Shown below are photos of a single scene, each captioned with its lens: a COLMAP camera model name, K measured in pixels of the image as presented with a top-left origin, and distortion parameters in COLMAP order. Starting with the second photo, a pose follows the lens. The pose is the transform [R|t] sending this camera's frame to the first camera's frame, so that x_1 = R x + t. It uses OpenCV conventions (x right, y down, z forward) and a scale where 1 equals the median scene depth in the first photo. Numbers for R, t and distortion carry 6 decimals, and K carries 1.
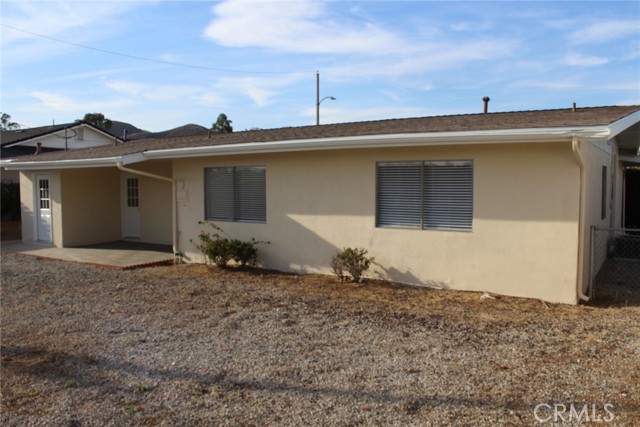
lens RADIAL K [[546.0, 0, 317.3], [0, 546.0, 214.9], [0, 0, 1]] dist [-0.105650, 0.019885]
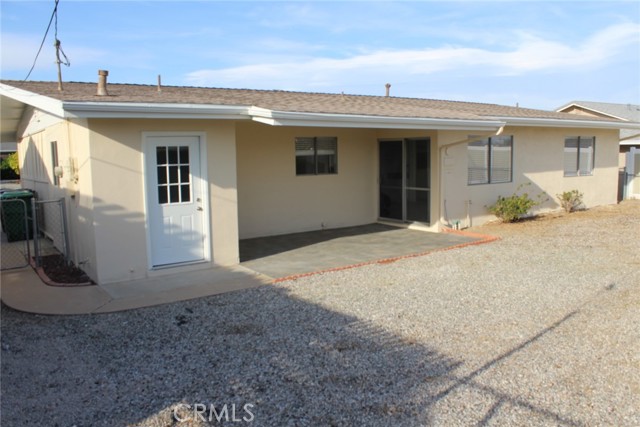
lens RADIAL K [[546.0, 0, 321.4], [0, 546.0, 216.0], [0, 0, 1]] dist [-0.105650, 0.019885]
pose [[0.335850, -0.116840, 0.934641, -0.456340], [0.070023, 0.992628, 0.098928, -0.019519], [-0.939309, 0.032221, 0.341556, 0.325642]]
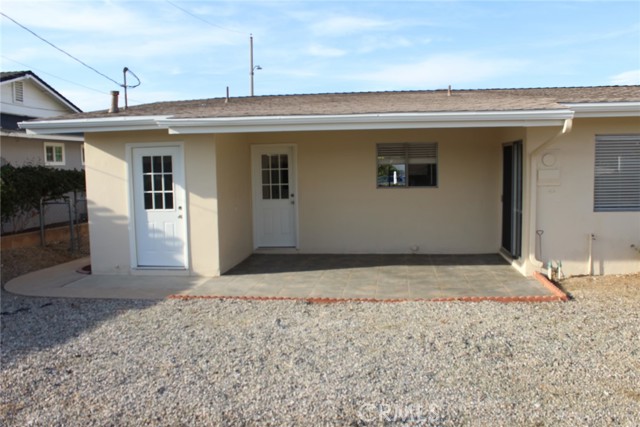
lens RADIAL K [[546.0, 0, 323.8], [0, 546.0, 214.4], [0, 0, 1]] dist [-0.105650, 0.019885]
pose [[0.892693, -0.055127, 0.447280, -0.290471], [0.042945, 0.998379, 0.037339, -0.009422], [-0.448614, -0.014124, 0.893614, 0.200534]]
